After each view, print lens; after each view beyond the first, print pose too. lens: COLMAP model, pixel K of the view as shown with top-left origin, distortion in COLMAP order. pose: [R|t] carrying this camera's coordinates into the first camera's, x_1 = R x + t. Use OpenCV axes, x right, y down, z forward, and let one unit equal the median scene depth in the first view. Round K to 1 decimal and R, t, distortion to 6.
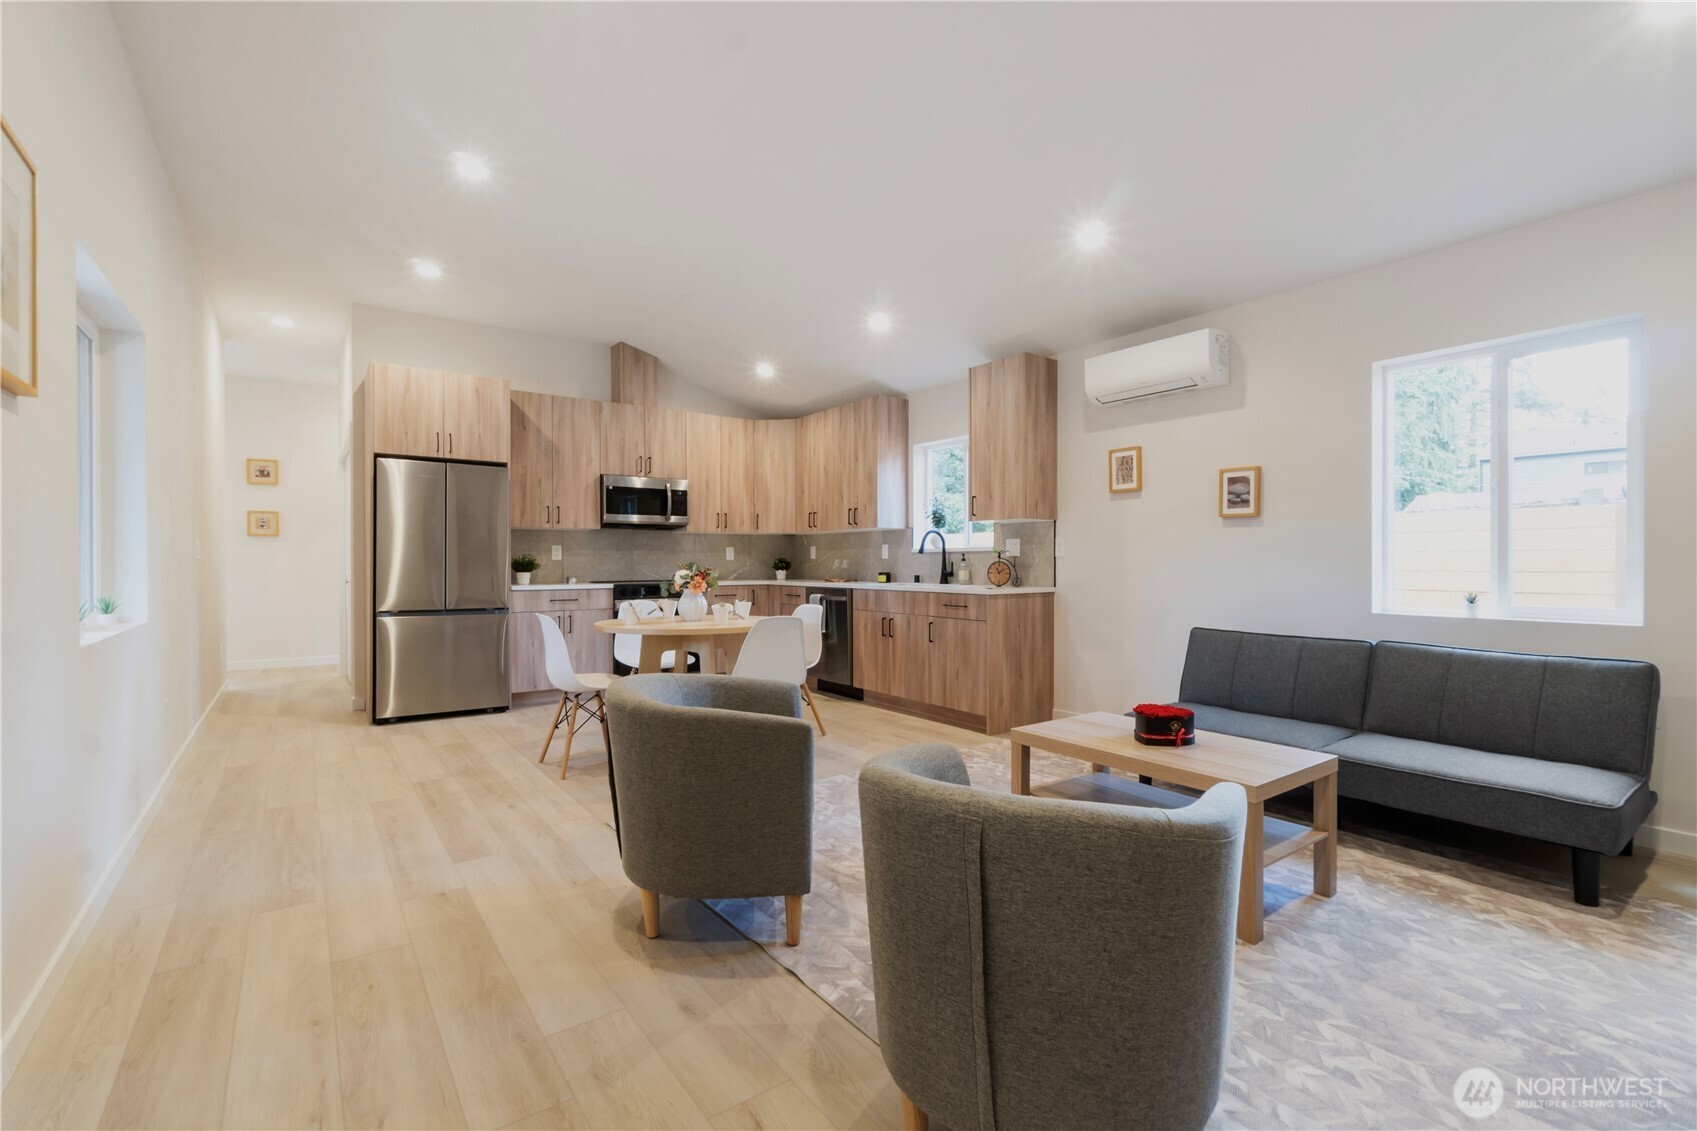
lens RADIAL K [[734.9, 0, 853.5], [0, 734.9, 566.8], [0, 0, 1]] dist [-0.004538, -0.000352]
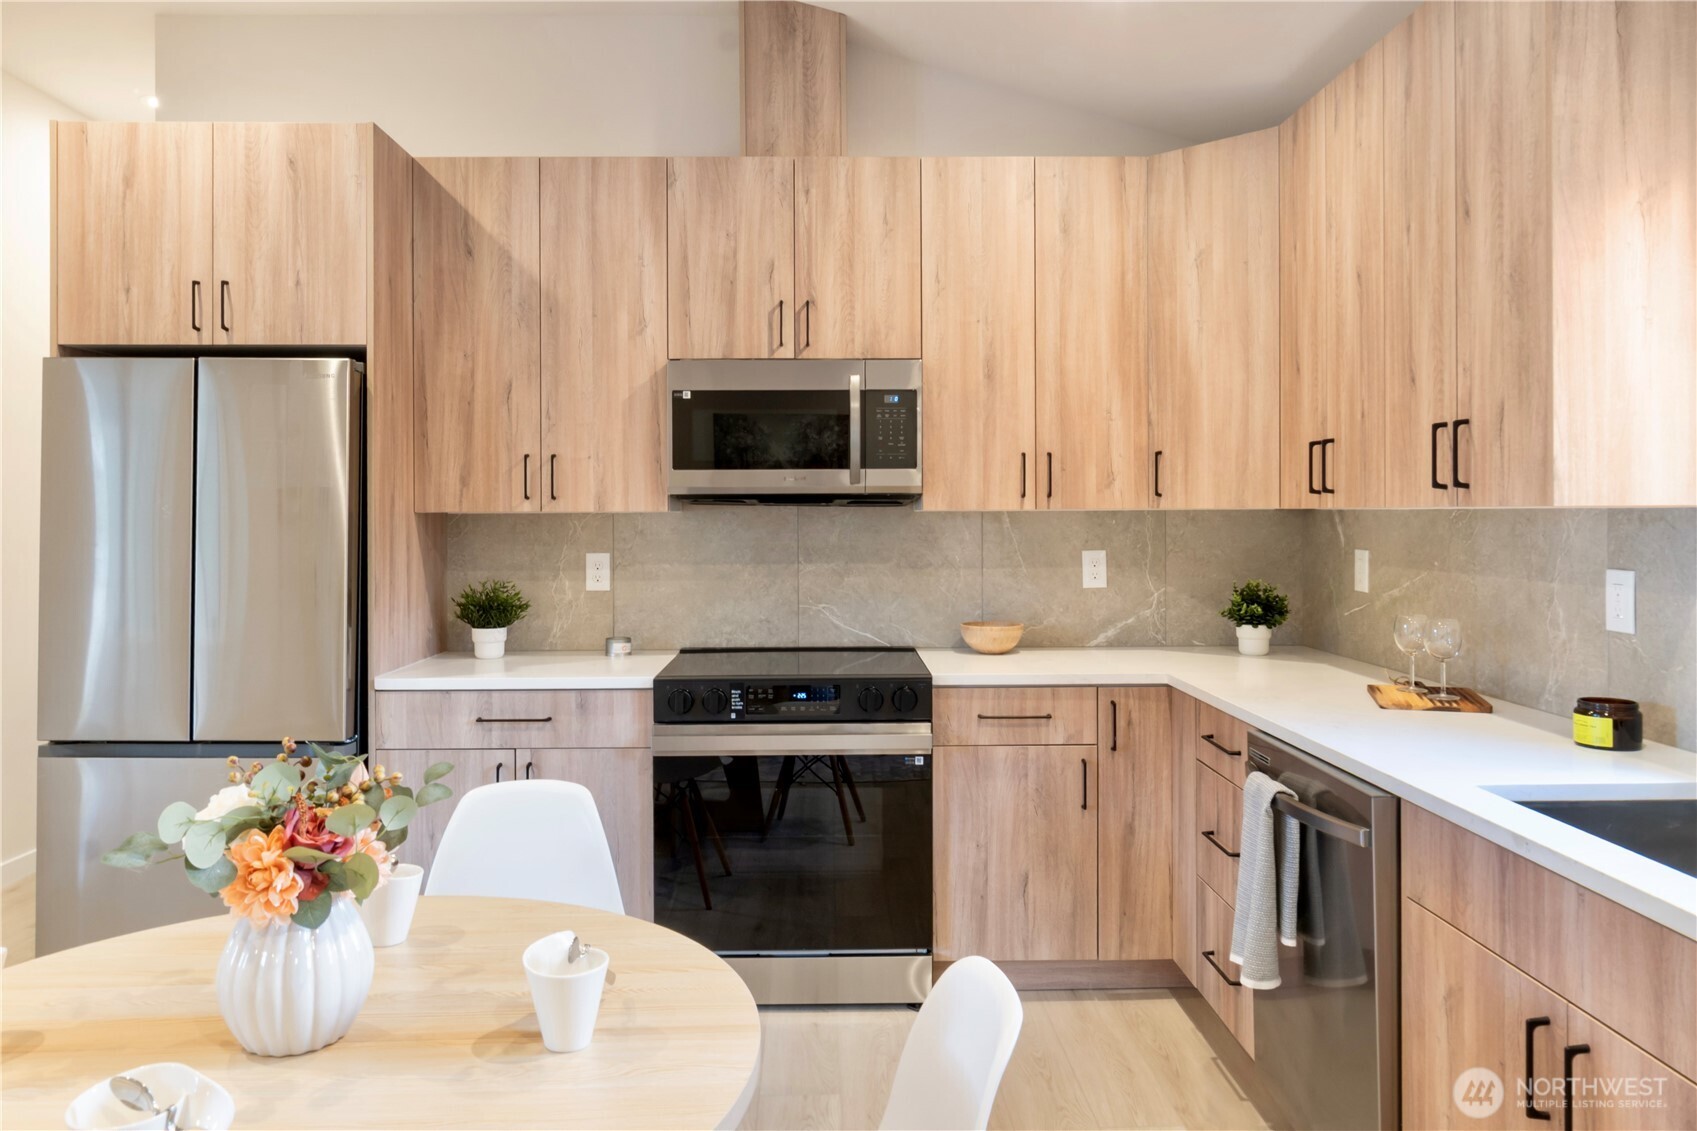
lens RADIAL K [[1169.1, 0, 851.6], [0, 1169.1, 515.8], [0, 0, 1]] dist [-0.007077, -0.003675]
pose [[0.813297, -0.000460, -0.581848, 0.060438], [-0.001538, 0.999994, -0.002941, -0.046315], [0.581846, 0.003287, 0.813292, 0.568226]]
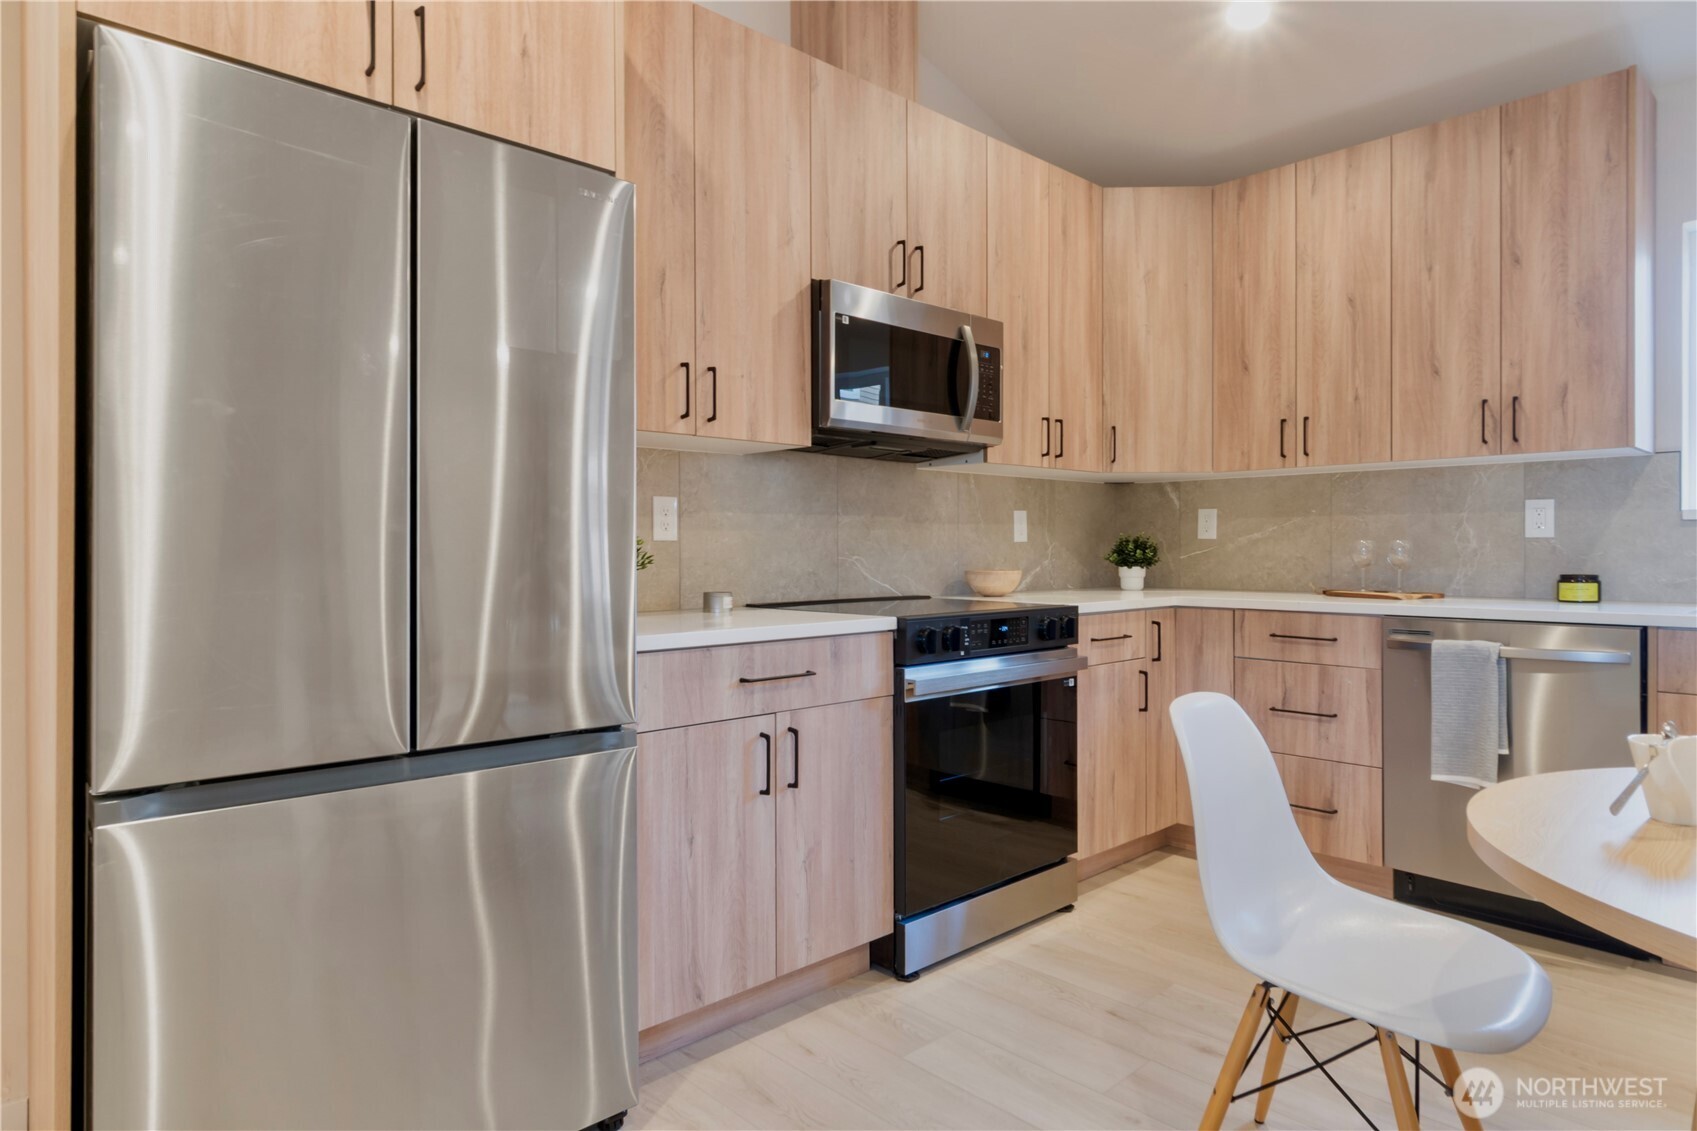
lens RADIAL K [[976.6, 0, 845.5], [0, 976.6, 551.6], [0, 0, 1]] dist [0.006067, -0.001171]
pose [[0.993831, -0.001550, 0.110896, -0.366486], [0.002058, 0.999988, -0.004467, -0.002251], [-0.110888, 0.004668, 0.993822, 0.547627]]
